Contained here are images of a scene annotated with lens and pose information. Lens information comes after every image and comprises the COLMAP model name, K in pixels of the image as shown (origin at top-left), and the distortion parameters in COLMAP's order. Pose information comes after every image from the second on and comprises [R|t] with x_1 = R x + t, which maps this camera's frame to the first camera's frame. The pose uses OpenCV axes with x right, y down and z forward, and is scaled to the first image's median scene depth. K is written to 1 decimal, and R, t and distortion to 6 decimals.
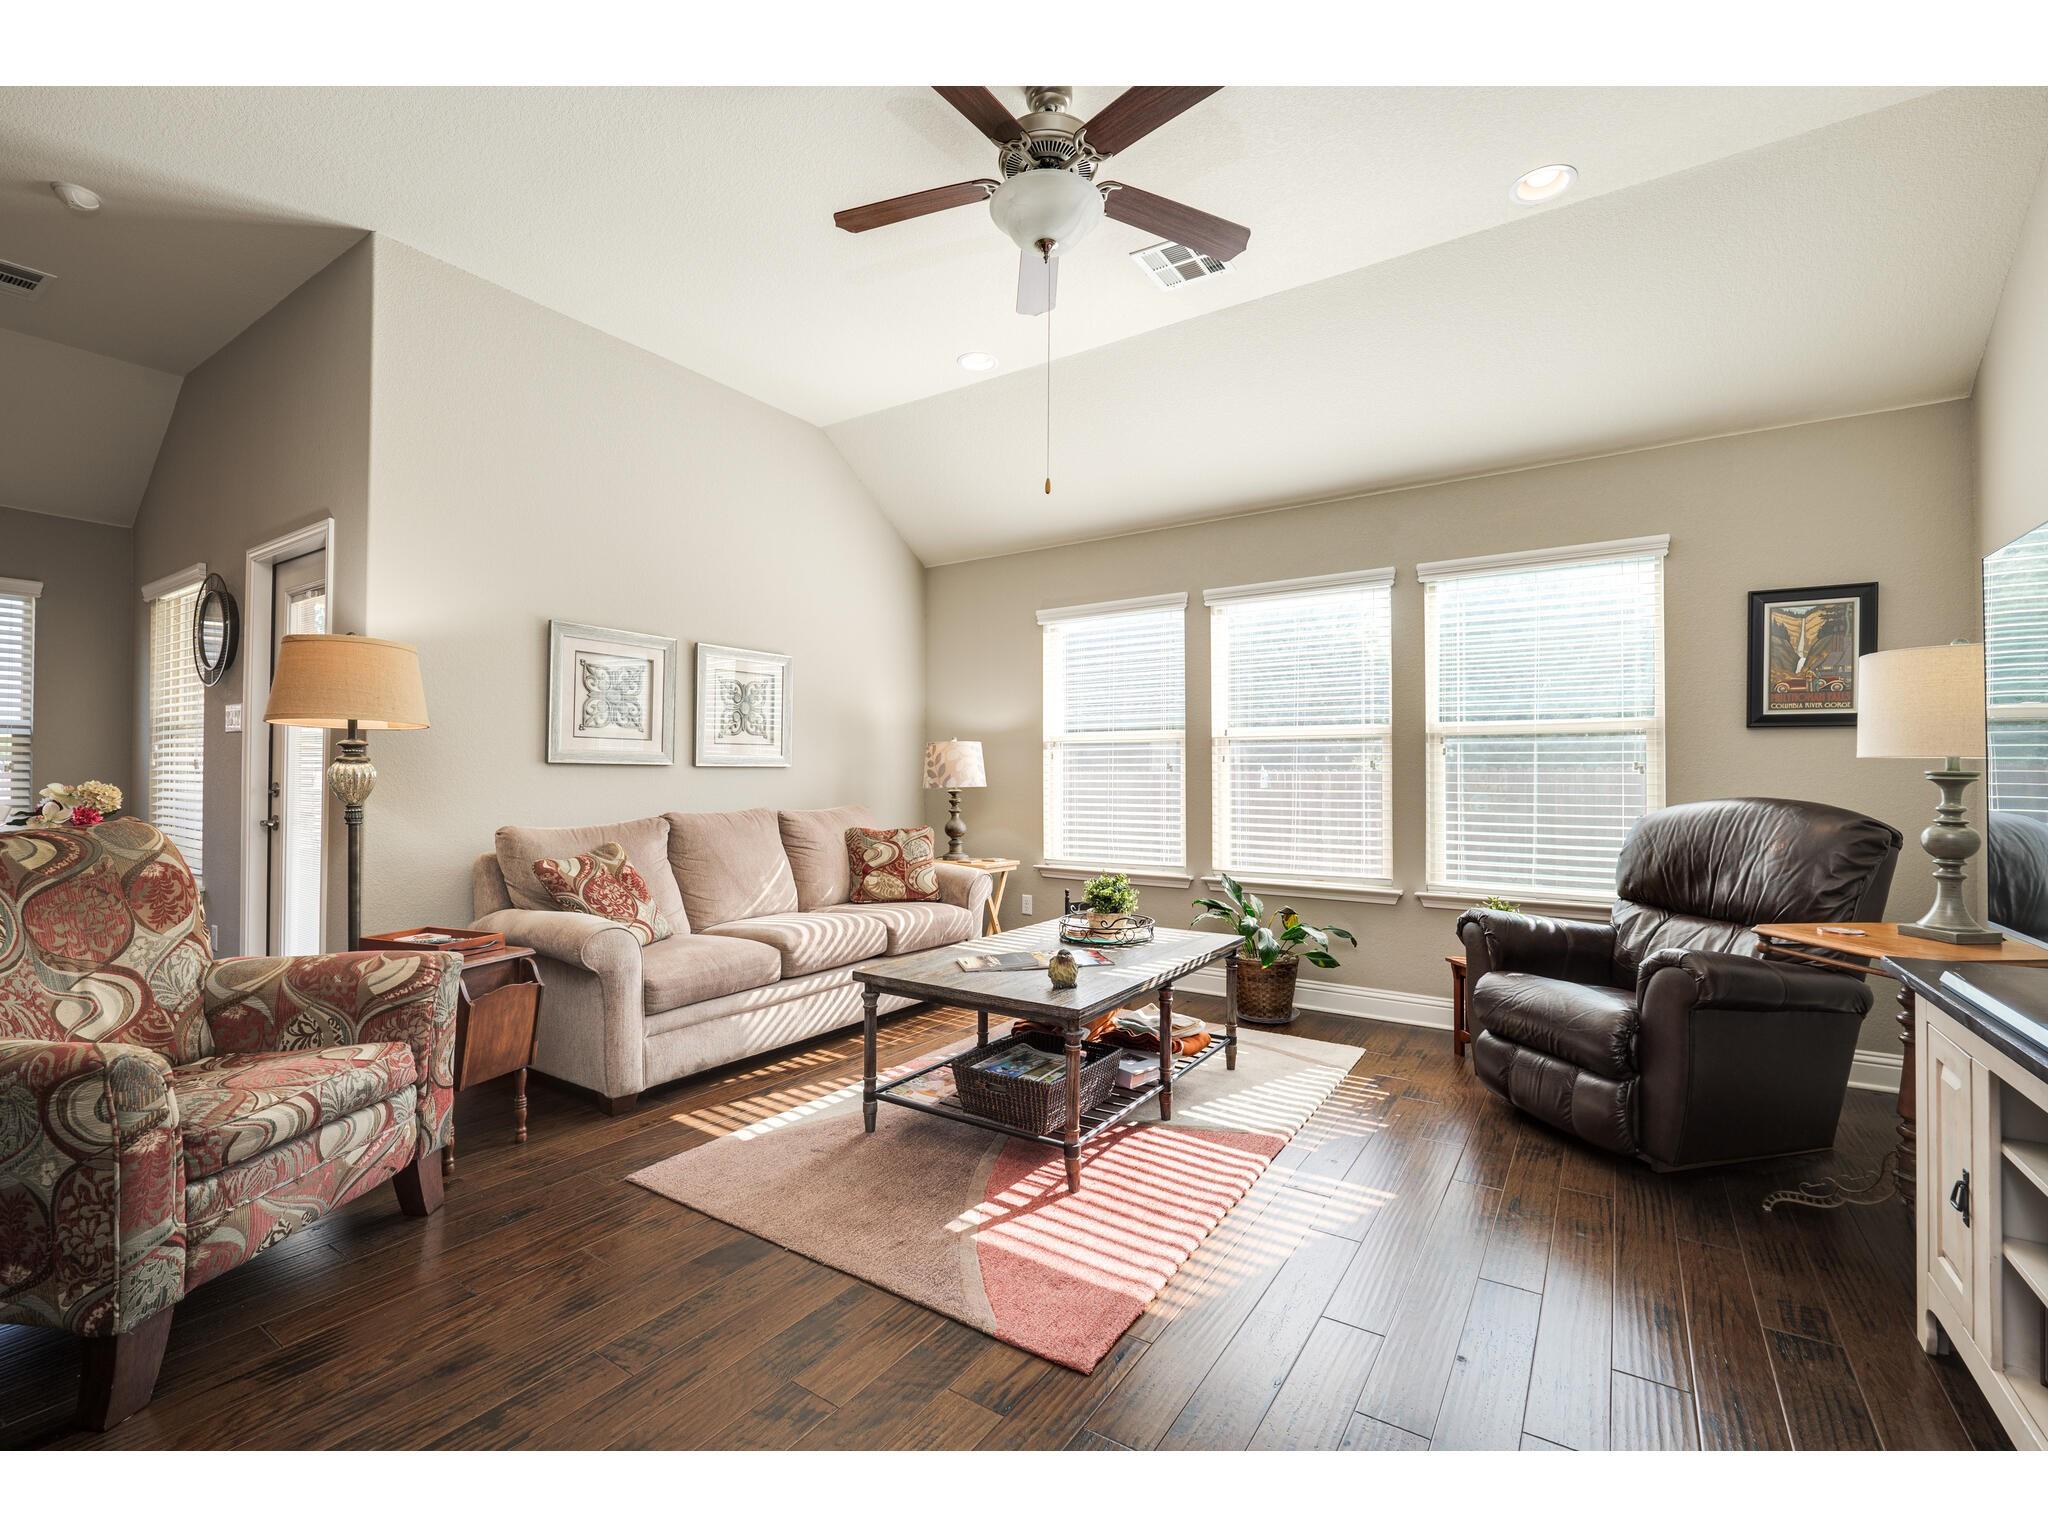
lens RADIAL K [[901.9, 0, 1019.0], [0, 901.9, 762.1], [0, 0, 1]] dist [-0.004075, -0.000404]
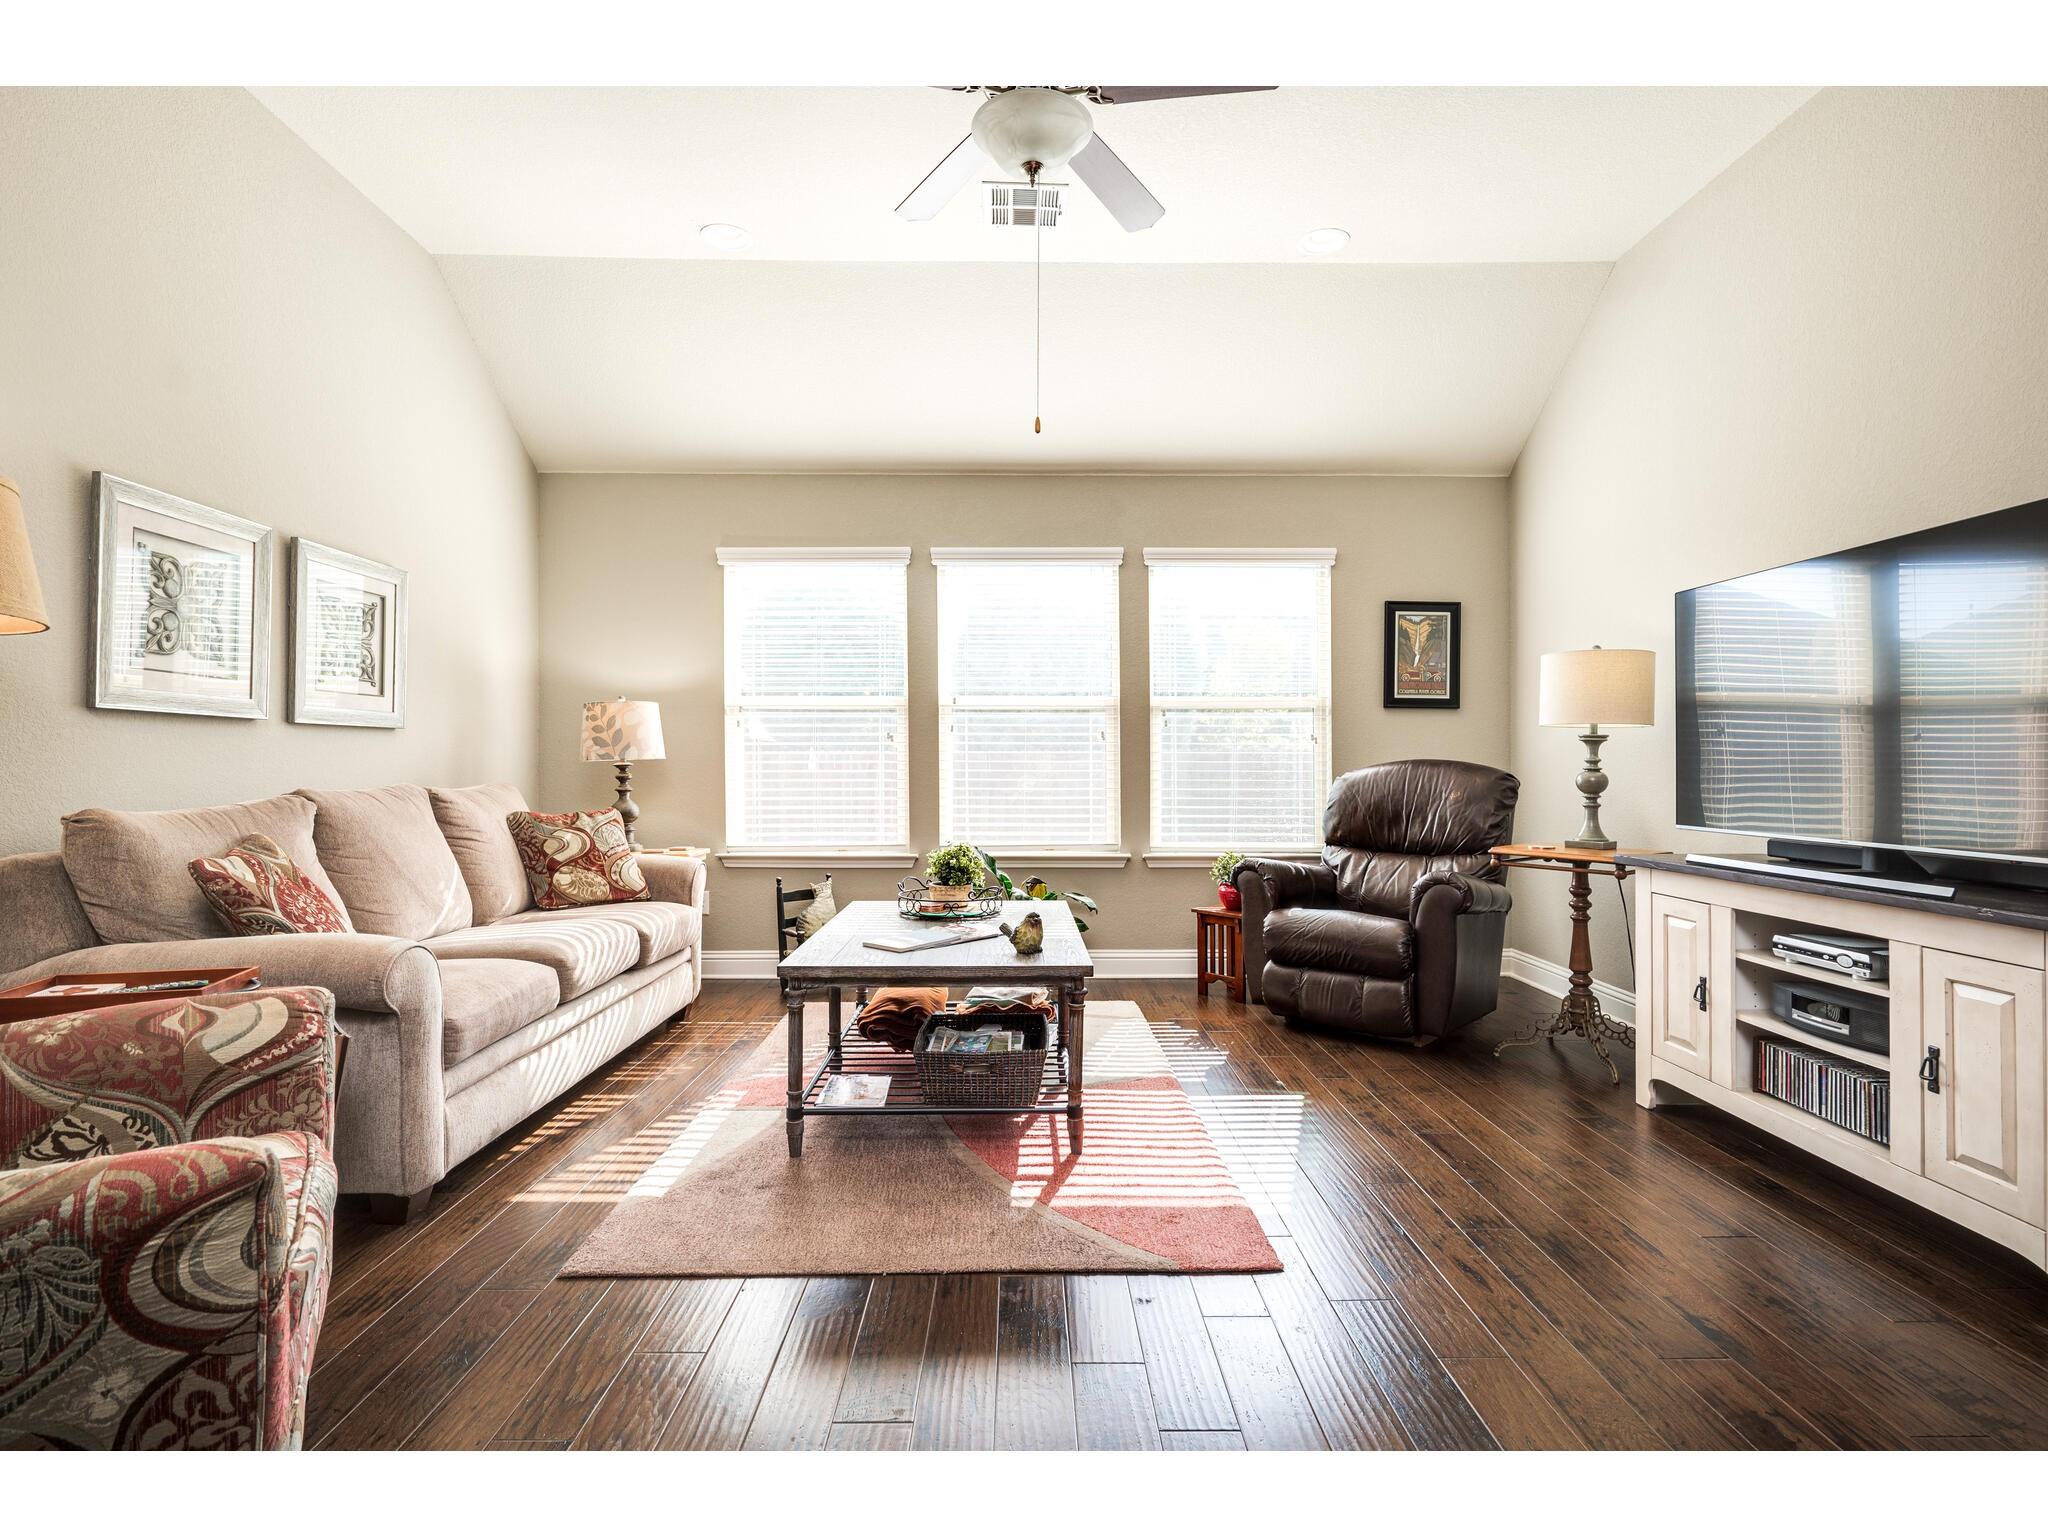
lens RADIAL K [[1040.7, 0, 1026.2], [0, 1040.7, 763.7], [0, 0, 1]] dist [-0.000298, 0.000272]
pose [[0.821227, -0.000104, 0.570602, -0.455930], [-0.006597, 0.999931, 0.009676, 0.030746], [-0.570564, -0.011710, 0.821170, 0.078021]]
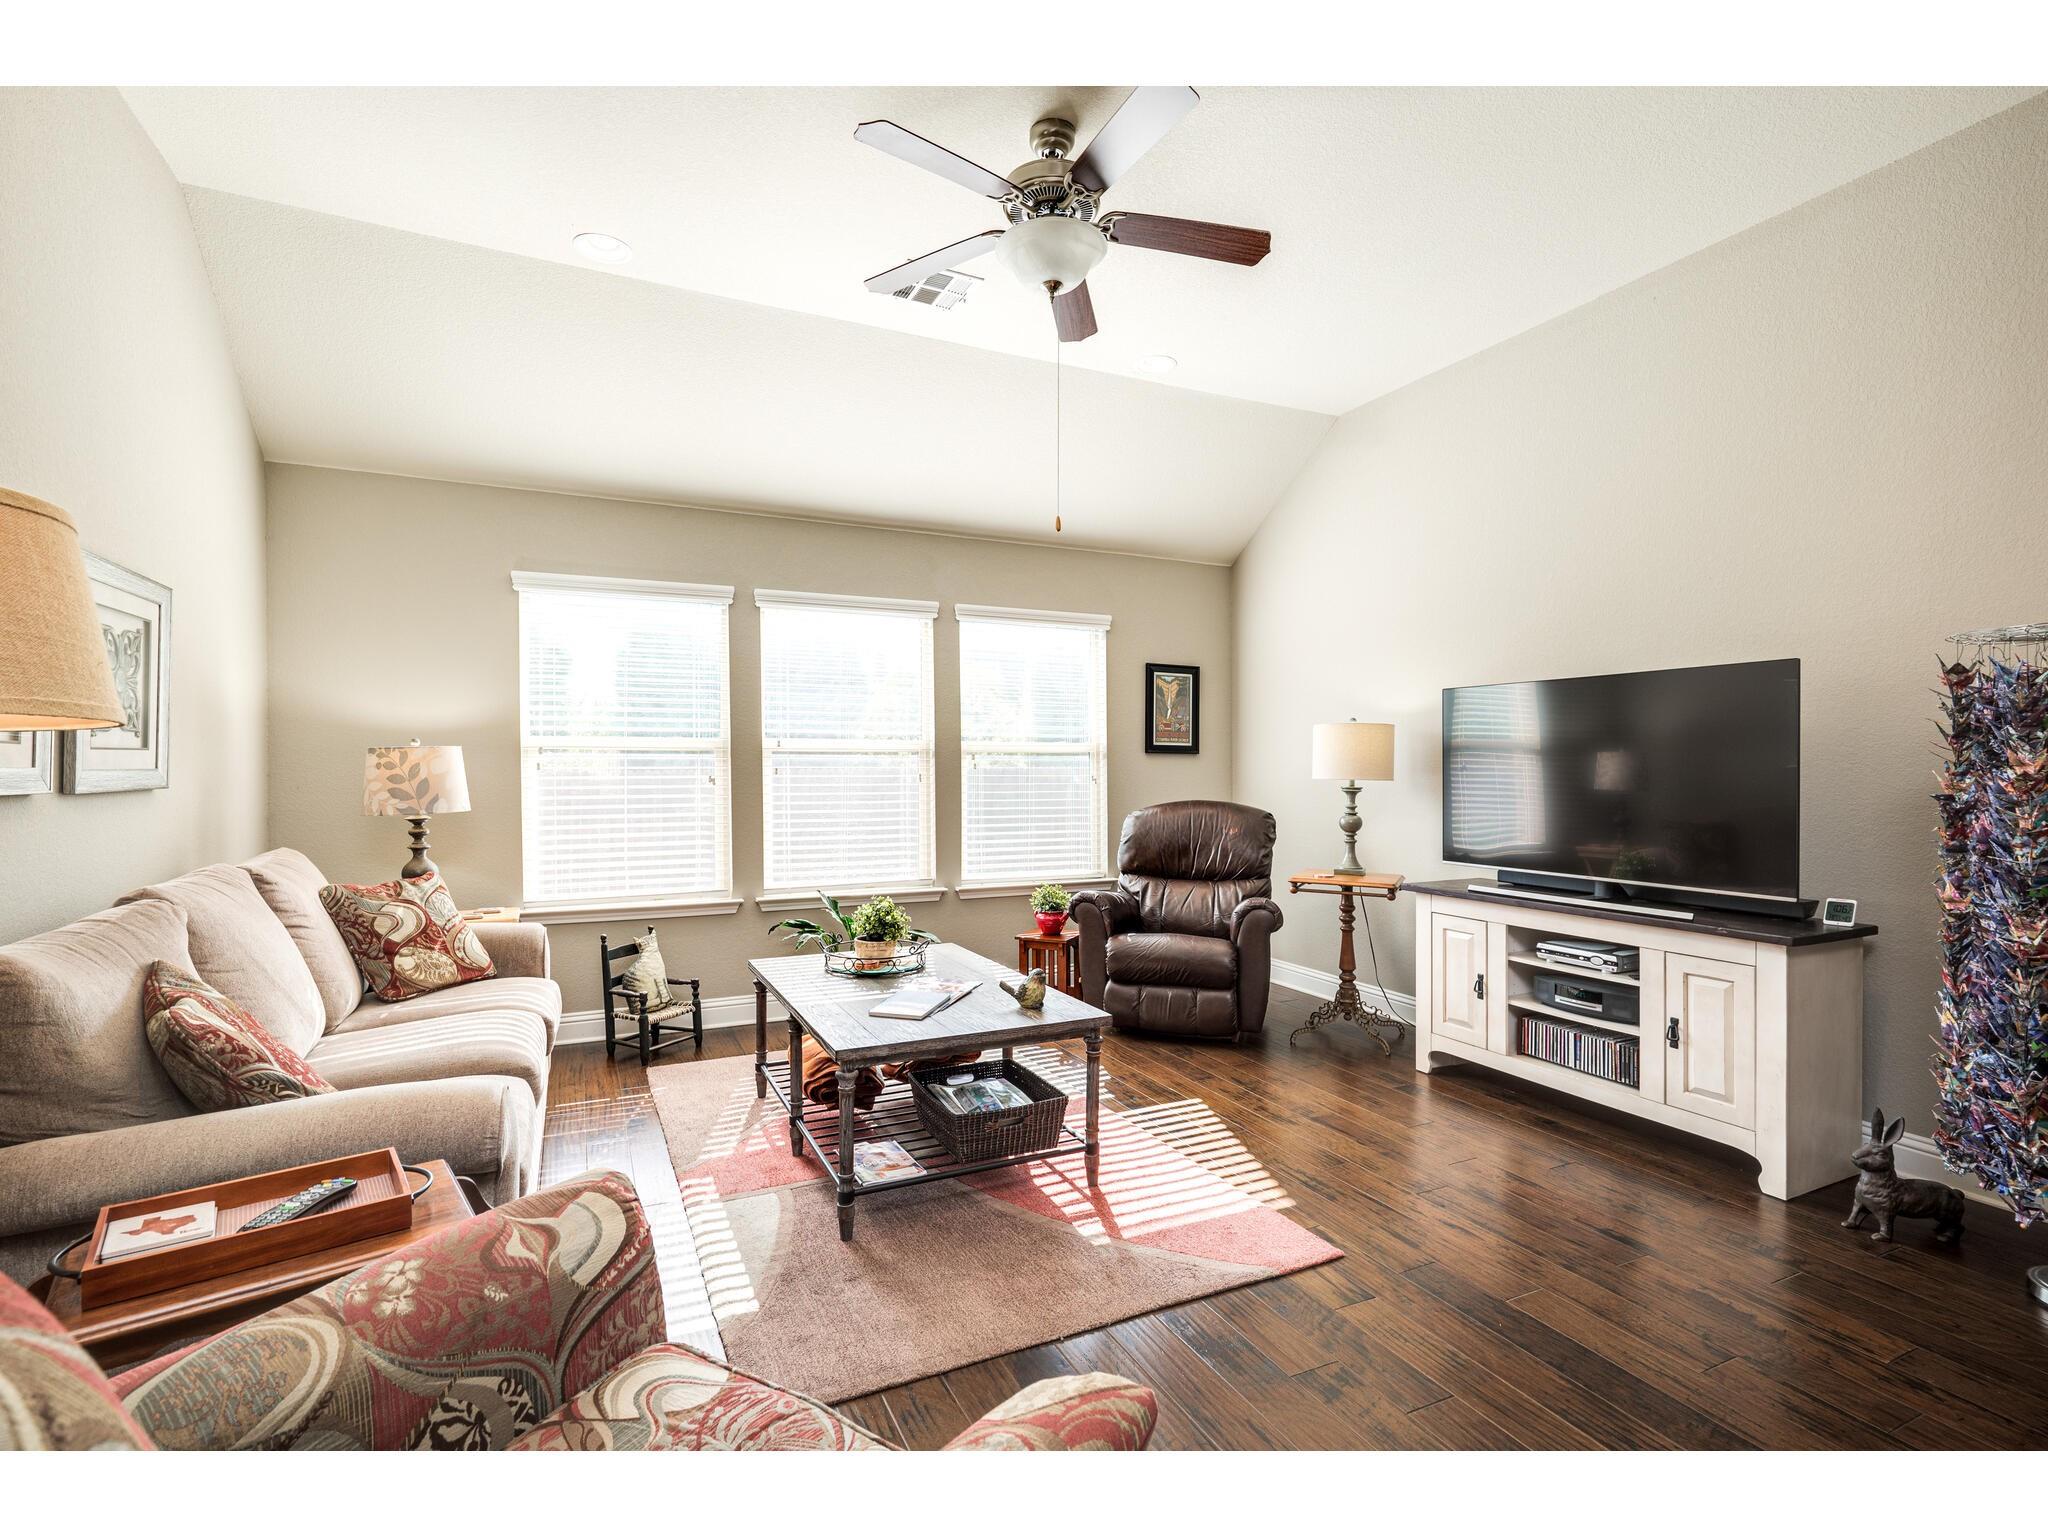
lens RADIAL K [[978.0, 0, 1024.0], [0, 978.0, 768.0], [0, 0, 1]] dist [0.000313, 0.000051]
pose [[0.506423, -0.003033, 0.862280, -0.722602], [-0.011078, 0.999888, 0.010023, -0.027561], [-0.862214, -0.014629, 0.506333, 0.348615]]
